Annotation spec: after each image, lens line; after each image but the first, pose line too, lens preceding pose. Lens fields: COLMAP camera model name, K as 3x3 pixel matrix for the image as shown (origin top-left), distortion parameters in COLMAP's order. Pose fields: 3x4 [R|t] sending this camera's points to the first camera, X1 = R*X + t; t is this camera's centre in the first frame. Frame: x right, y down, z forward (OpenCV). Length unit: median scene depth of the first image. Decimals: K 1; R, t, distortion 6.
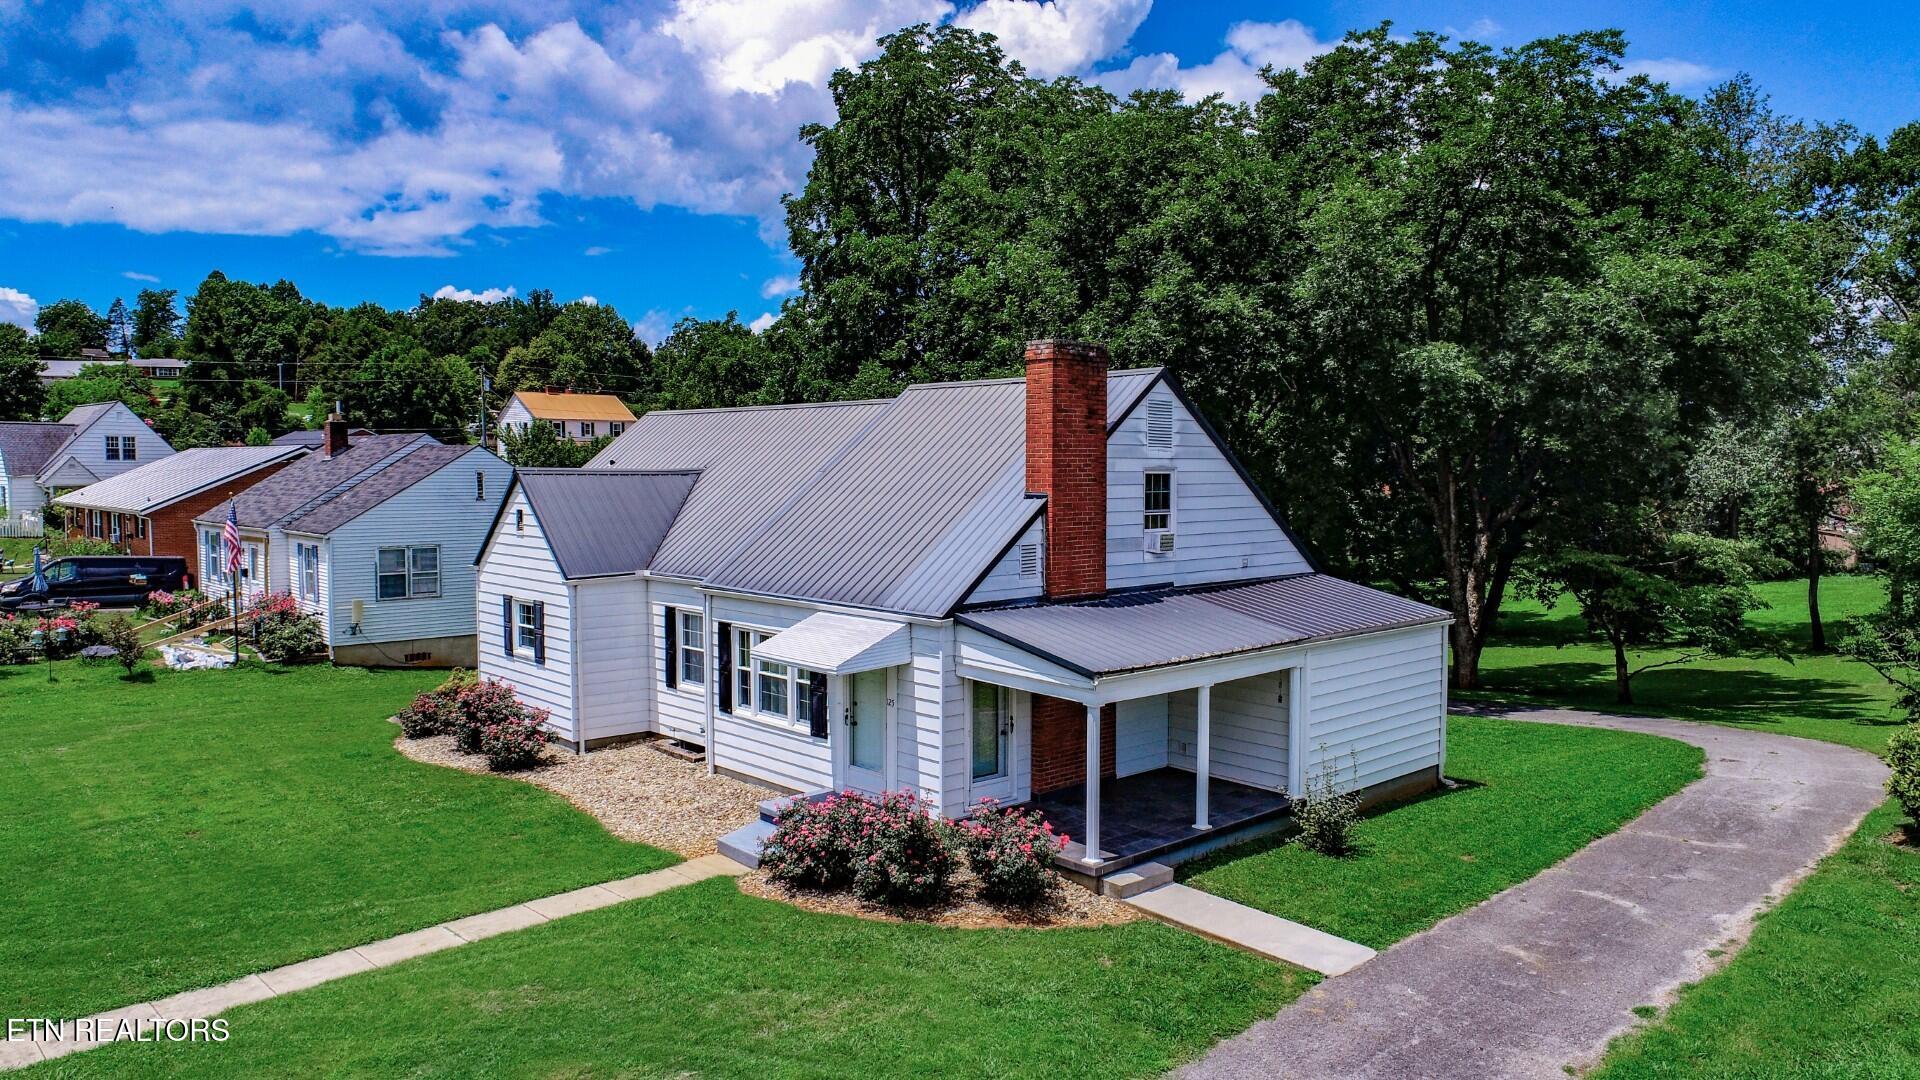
lens RADIAL K [[1287.8, 0, 955.1], [0, 1287.8, 543.0], [0, 0, 1]] dist [-0.005233, 0.003721]
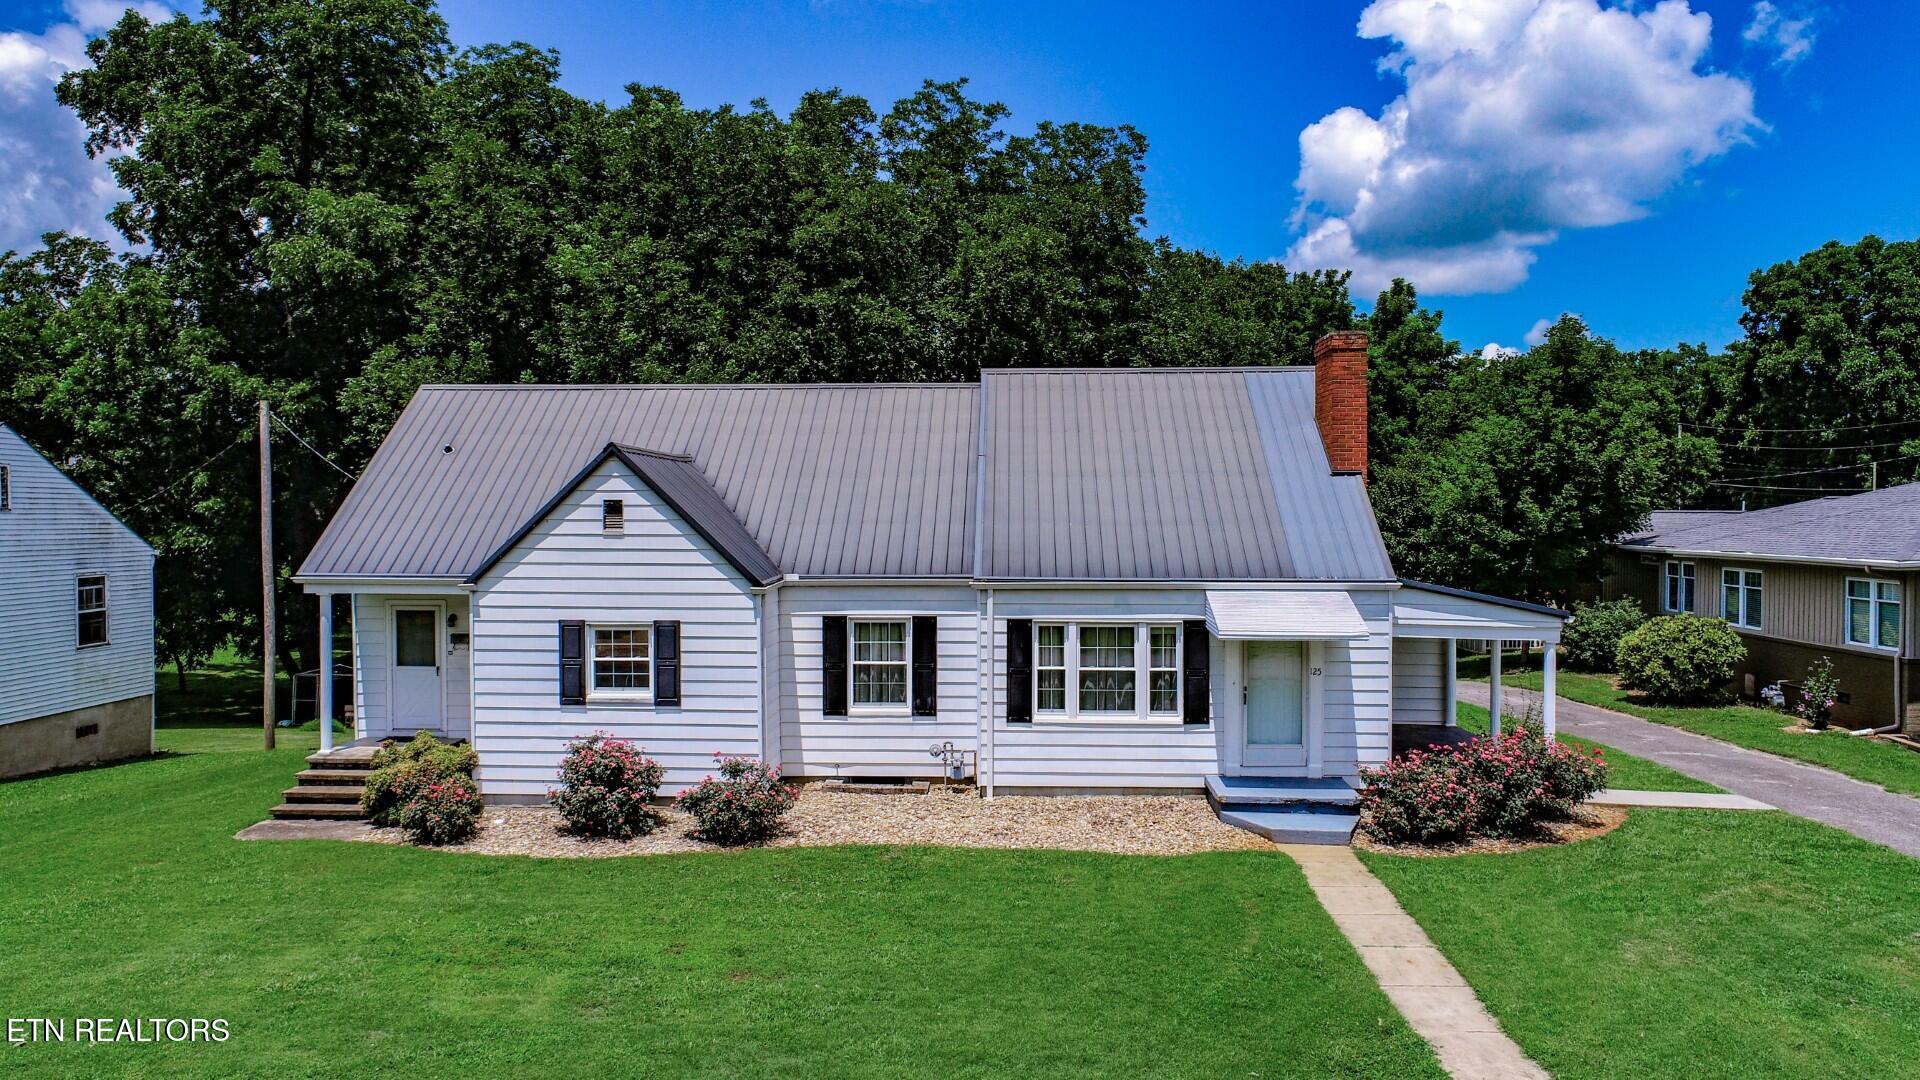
lens RADIAL K [[1324.0, 0, 960.0], [0, 1324.0, 540.0], [0, 0, 1]] dist [-0.017247, 0.005173]
pose [[0.714063, -0.016486, 0.699887, -0.747370], [0.043594, 0.998830, -0.020949, 0.022155], [-0.698723, 0.045470, 0.713946, 0.337485]]
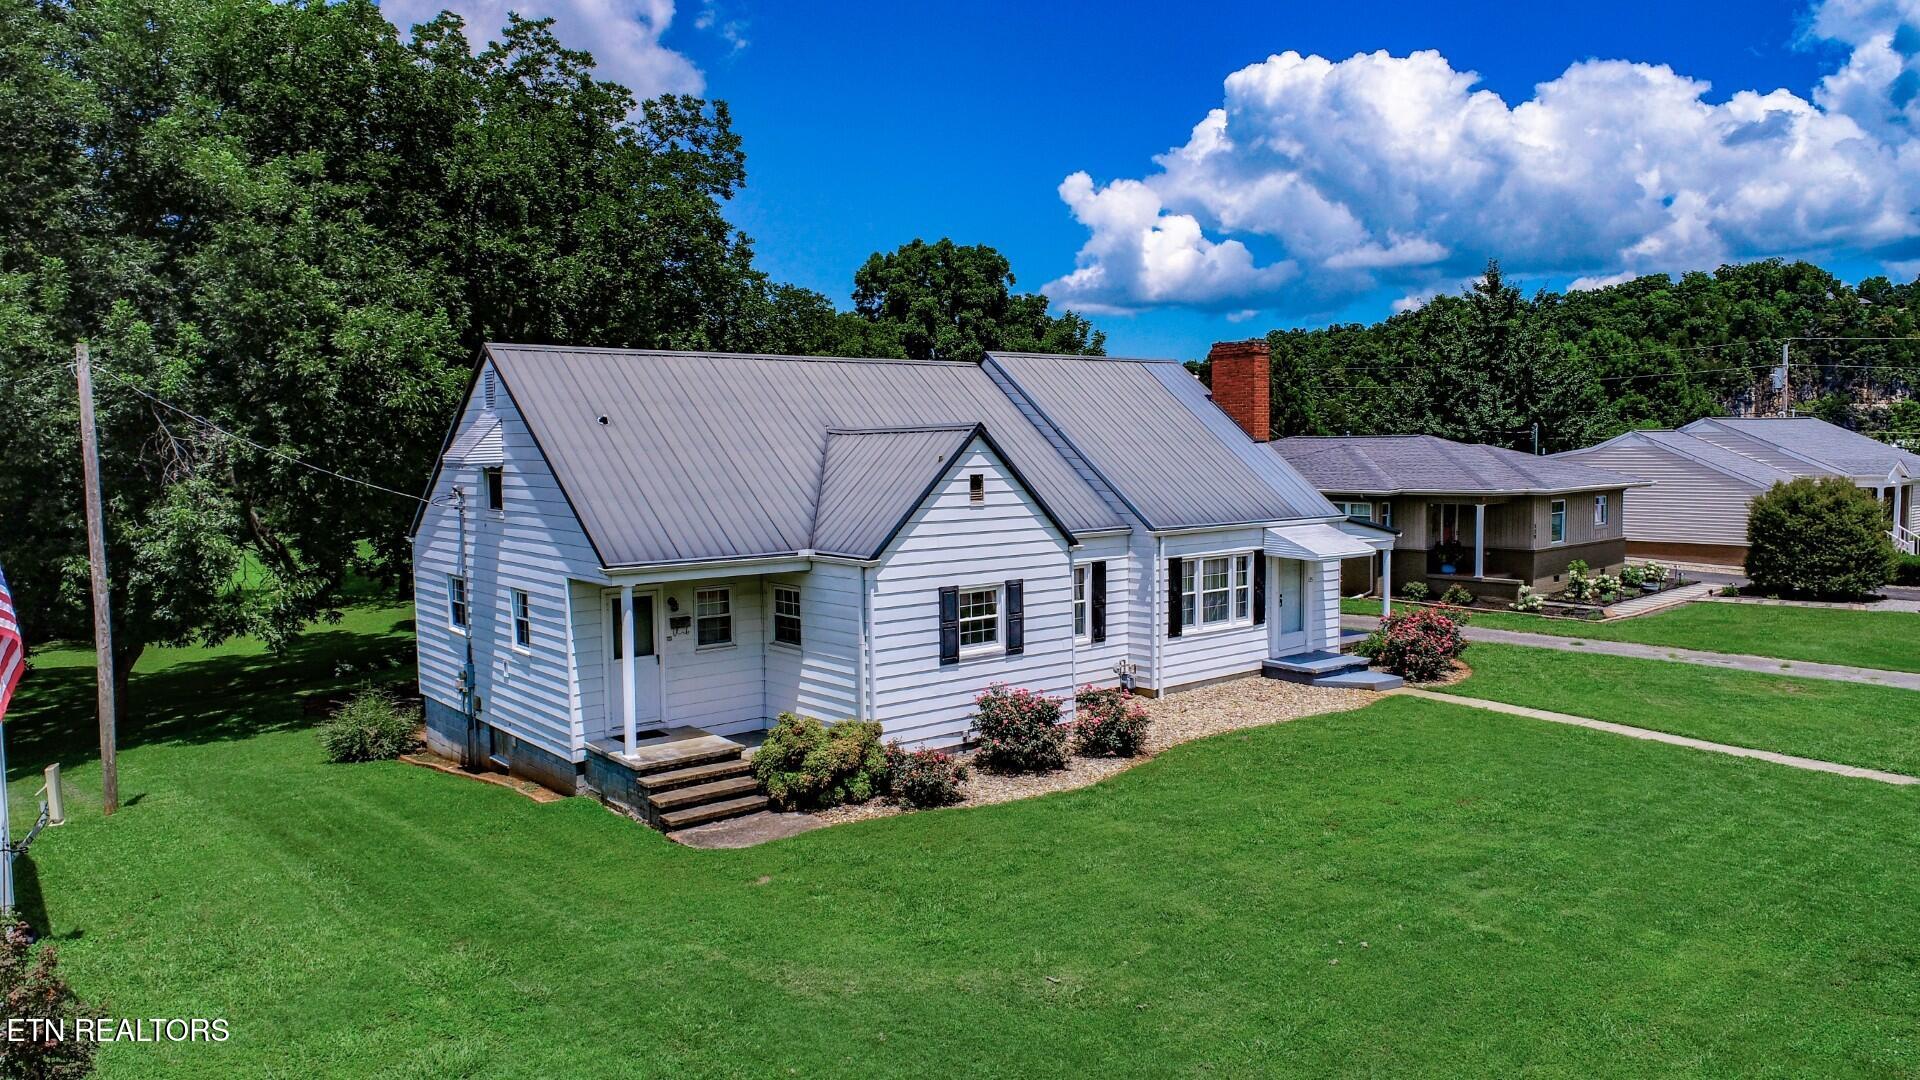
lens RADIAL K [[1287.8, 0, 955.1], [0, 1287.8, 543.0], [0, 0, 1]] dist [-0.005233, 0.003721]
pose [[0.059728, -0.078390, 0.995132, -1.181419], [0.073255, 0.994568, 0.073949, -0.045038], [-0.995523, 0.068481, 0.065146, 0.995229]]
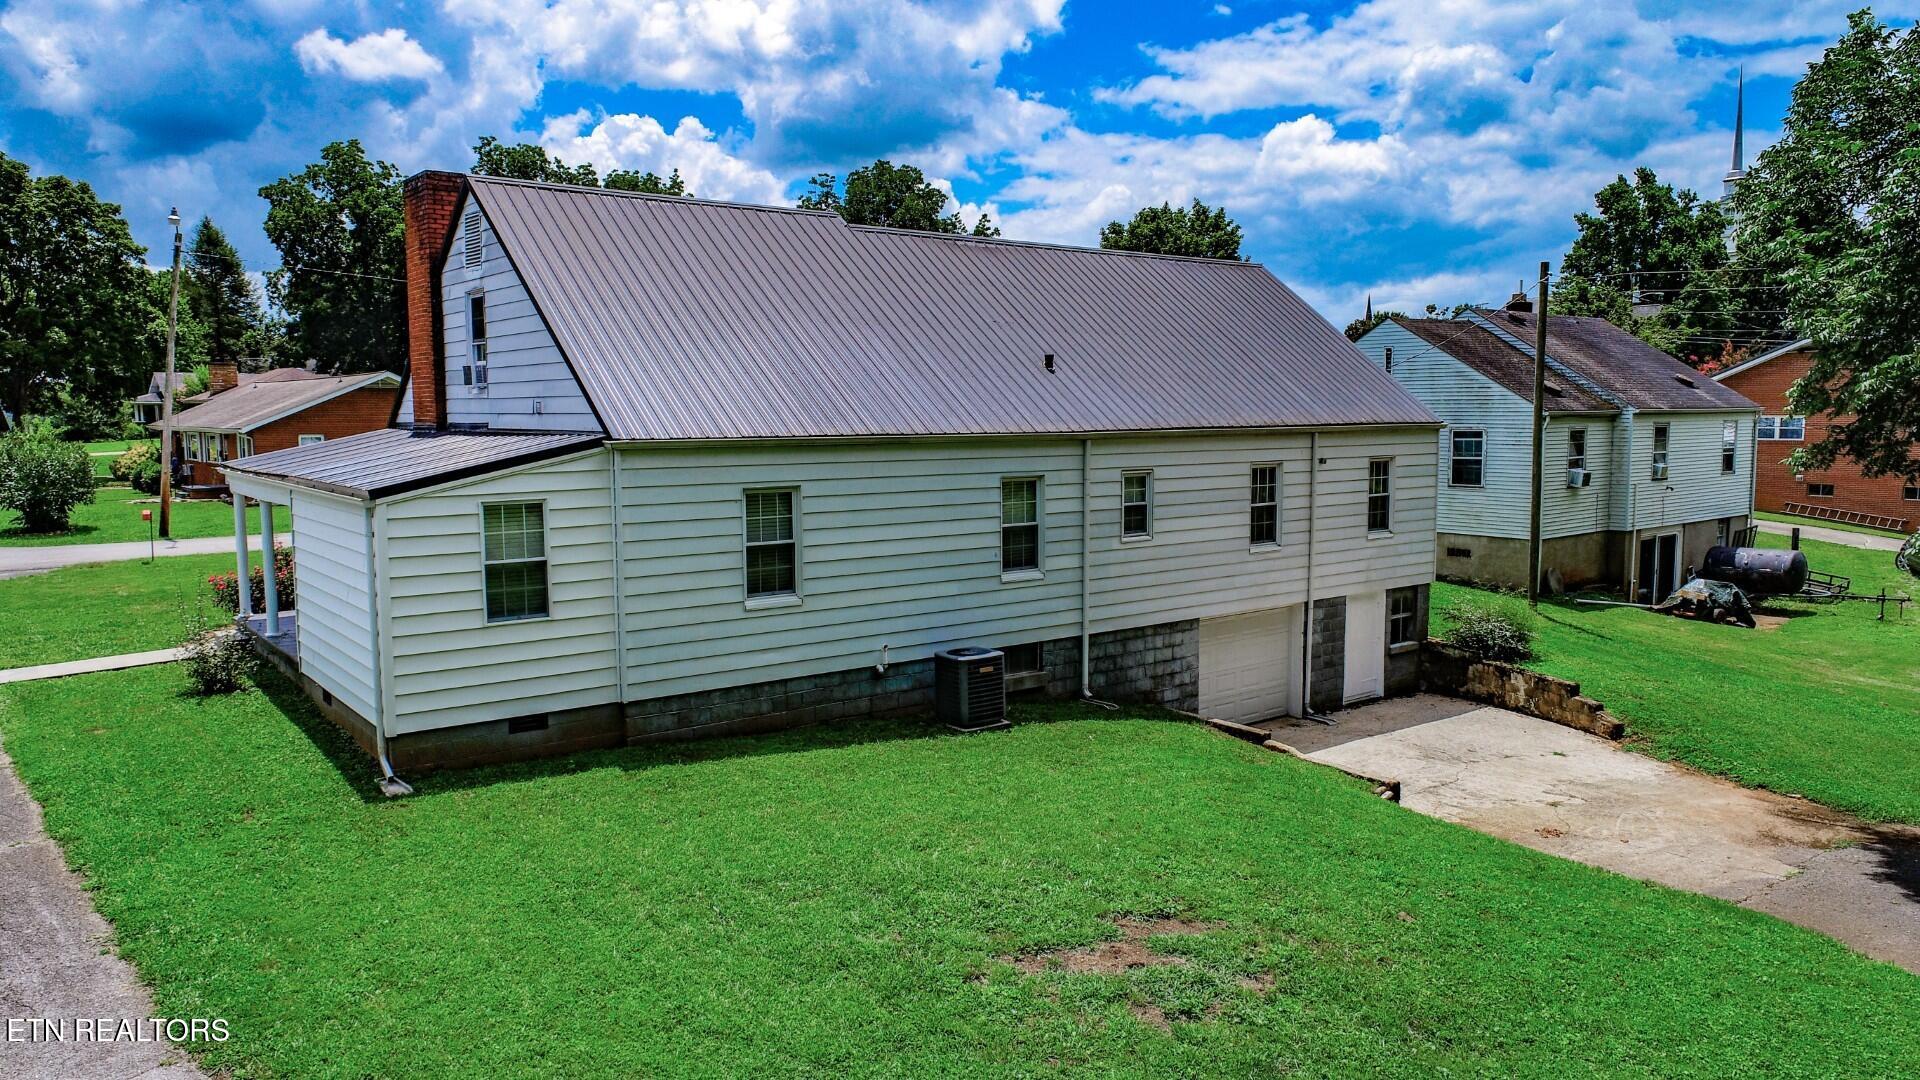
lens RADIAL K [[1311.8, 0, 950.8], [0, 1311.8, 542.1], [0, 0, 1]] dist [-0.003586, -0.000169]
pose [[-0.084676, 0.102867, -0.991084, 0.892158], [-0.057784, 0.992476, 0.107948, -0.002722], [0.994732, 0.066409, -0.078095, 1.199894]]
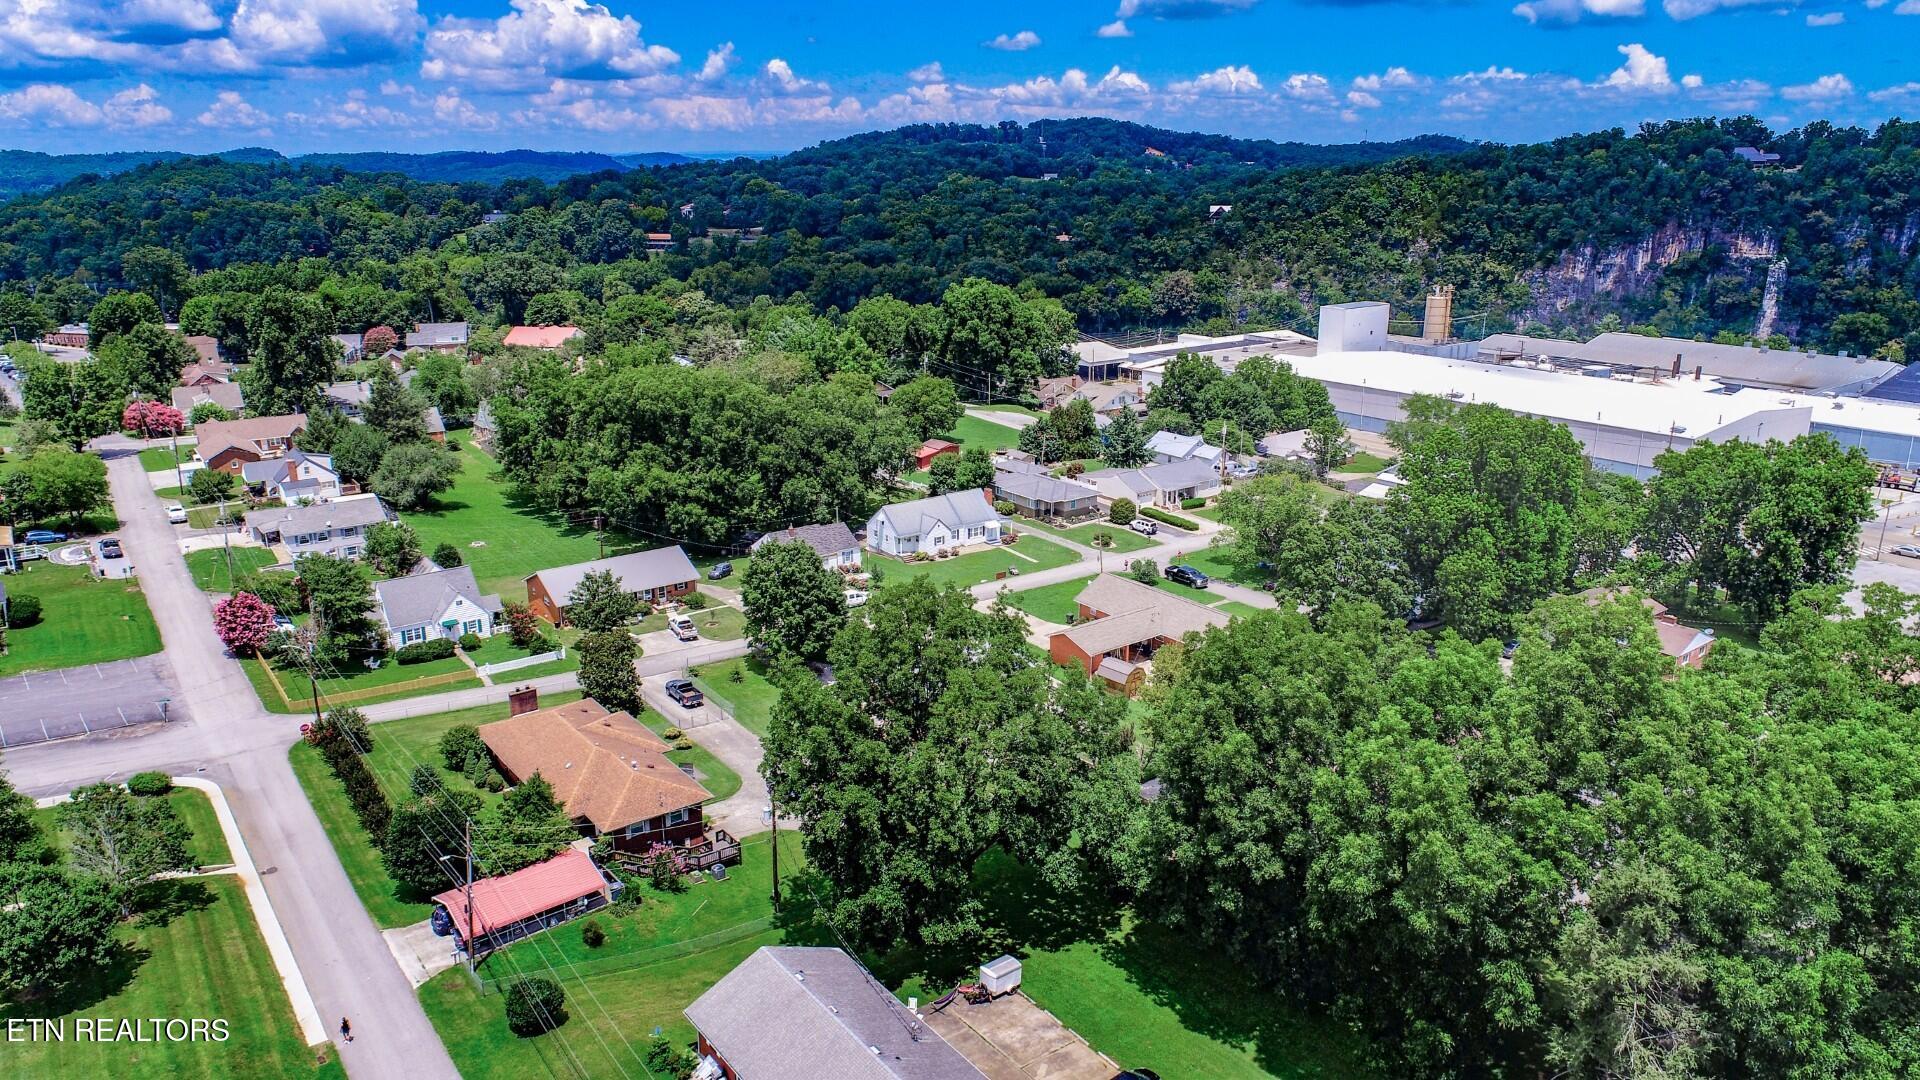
lens RADIAL K [[1287.8, 0, 955.1], [0, 1287.8, 543.0], [0, 0, 1]] dist [-0.005233, 0.003721]
pose [[0.142881, -0.281906, 0.948743, -7.379836], [0.068287, 0.959102, 0.274700, -1.949330], [-0.987381, 0.025537, 0.156288, -0.212413]]
